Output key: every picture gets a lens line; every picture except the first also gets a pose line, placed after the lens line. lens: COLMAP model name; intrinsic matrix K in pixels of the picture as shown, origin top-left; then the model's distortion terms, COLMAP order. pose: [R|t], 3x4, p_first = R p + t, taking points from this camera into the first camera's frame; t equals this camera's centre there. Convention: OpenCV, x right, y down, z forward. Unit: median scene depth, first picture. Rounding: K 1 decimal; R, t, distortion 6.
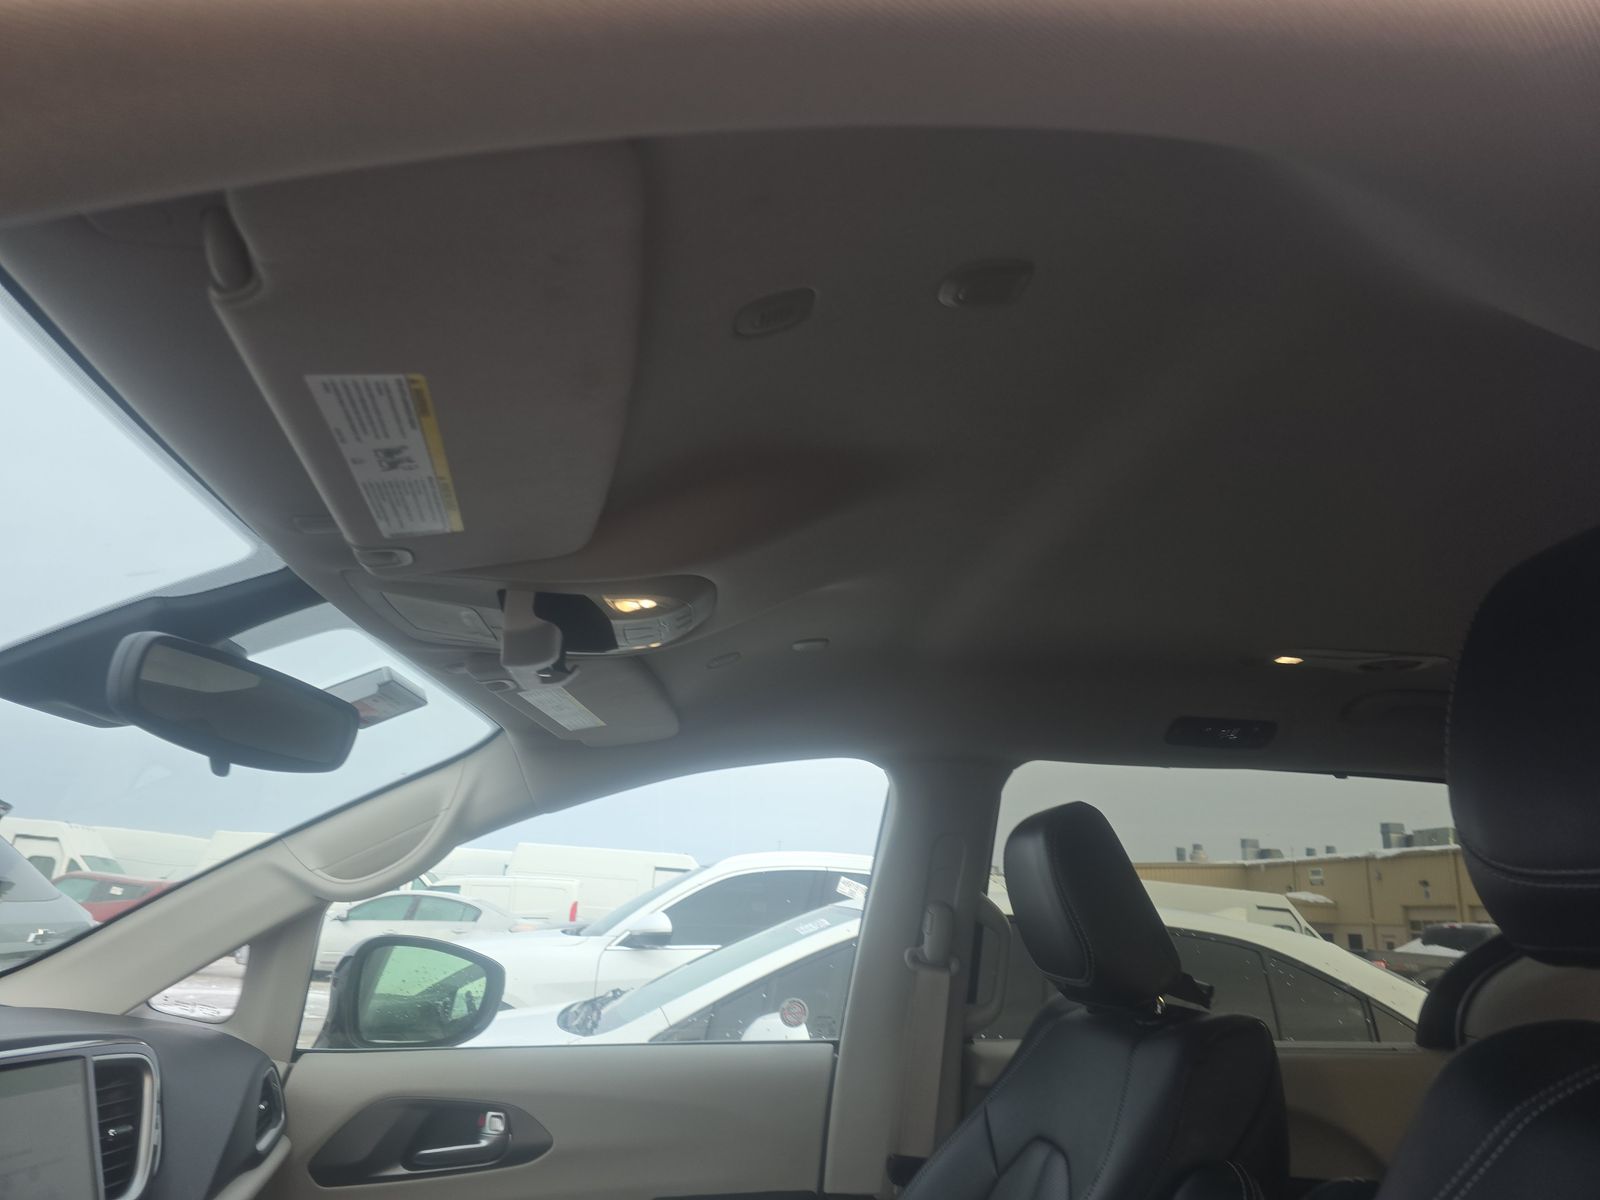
lens RADIAL K [[1094.3, 0, 801.0], [0, 1094.3, 591.9], [0, 0, 1]] dist [0.069215, -0.056721]
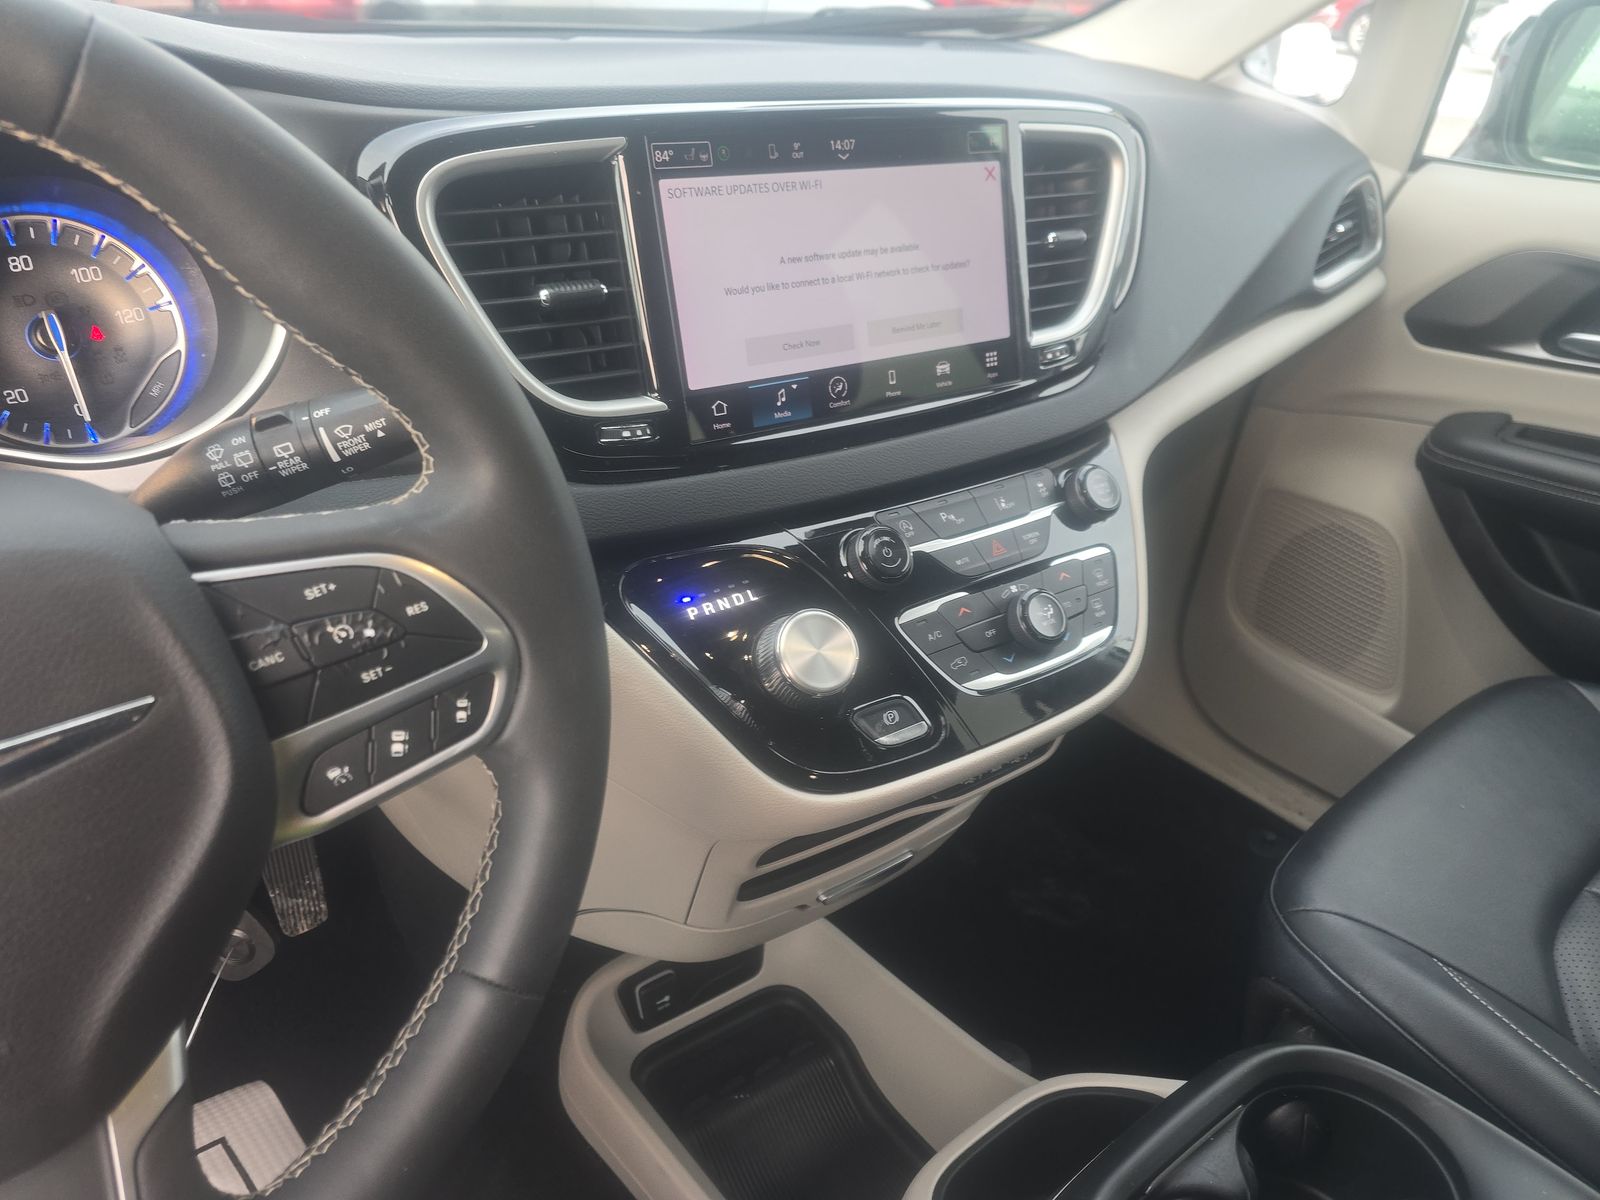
lens RADIAL K [[1094.3, 0, 766.2], [0, 1094.3, 612.0], [0, 0, 1]] dist [0.069215, -0.056721]
pose [[0.572260, 0.420254, -0.704205, -0.073774], [0.202019, 0.760005, 0.617722, 0.113382], [0.794800, -0.495760, 0.350022, 0.287927]]
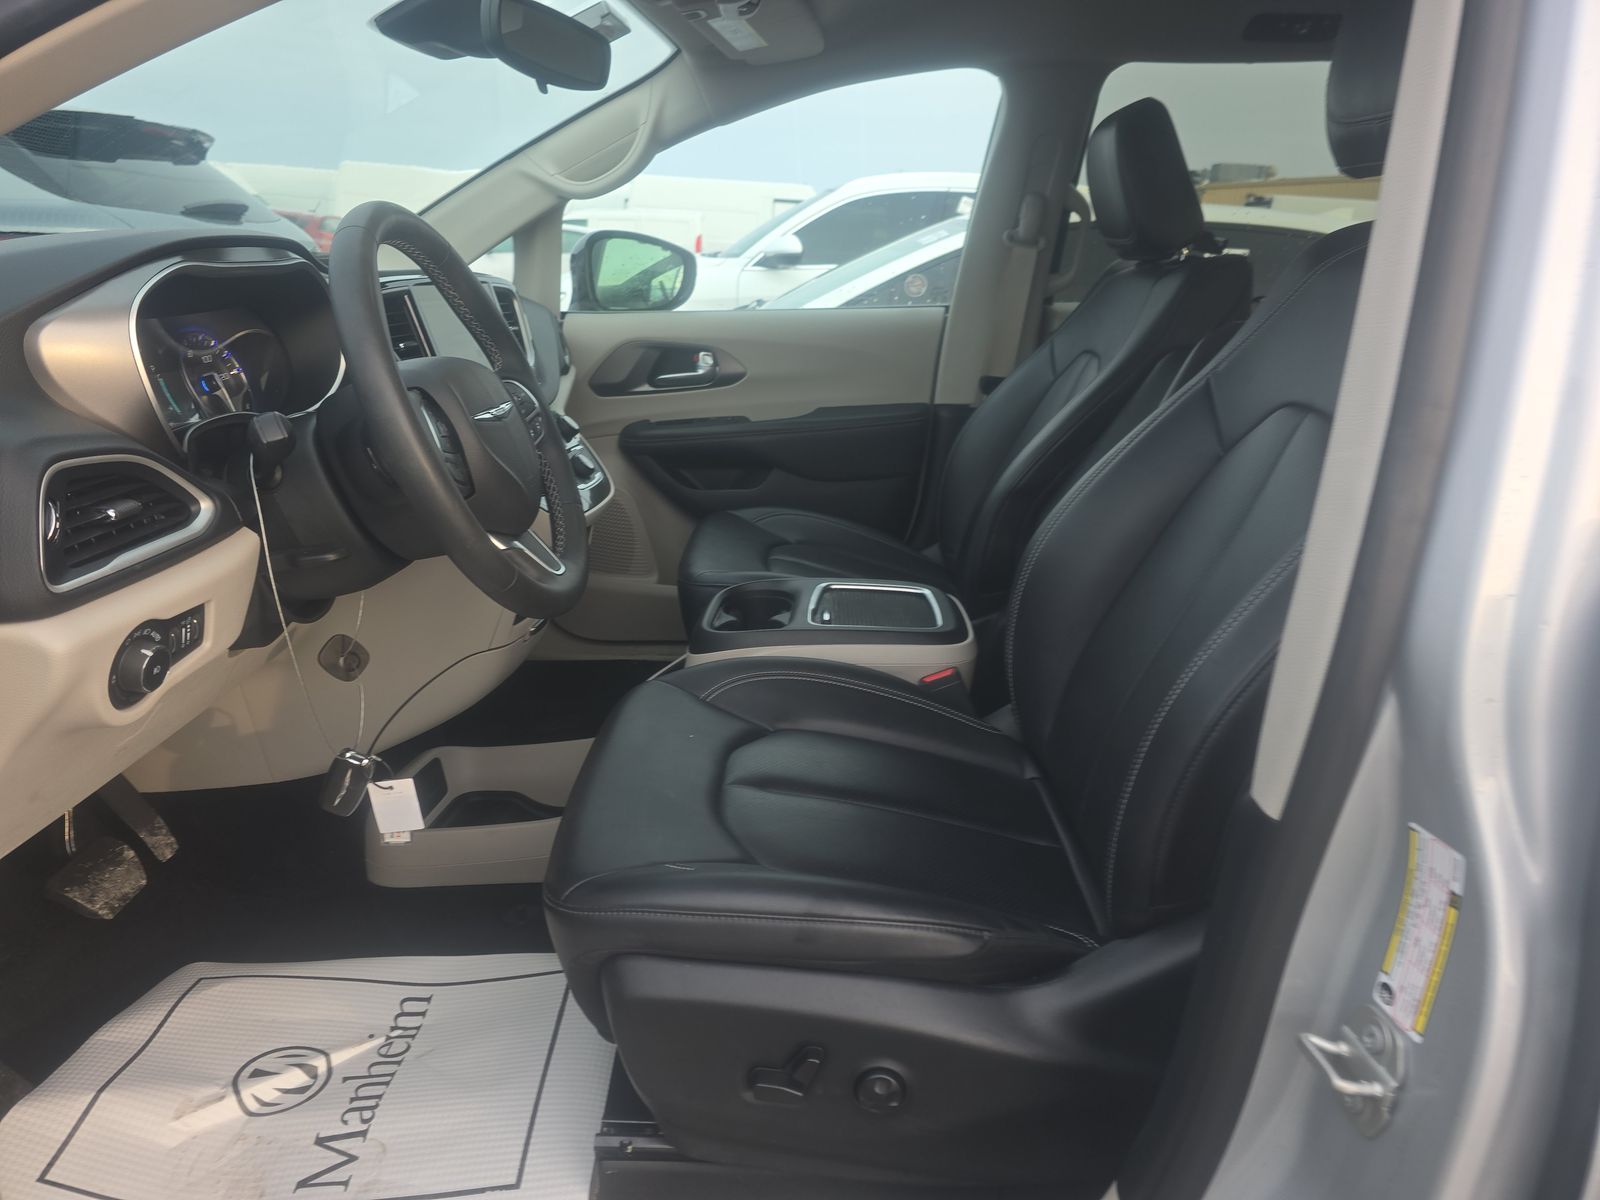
lens RADIAL K [[1094.3, 0, 789.1], [0, 1094.3, 612.7], [0, 0, 1]] dist [0.069215, -0.056721]
pose [[0.993403, 0.019018, -0.113085, -0.000632], [0.048514, 0.823853, 0.564723, -0.050310], [0.103905, -0.566484, 0.817496, -0.338491]]
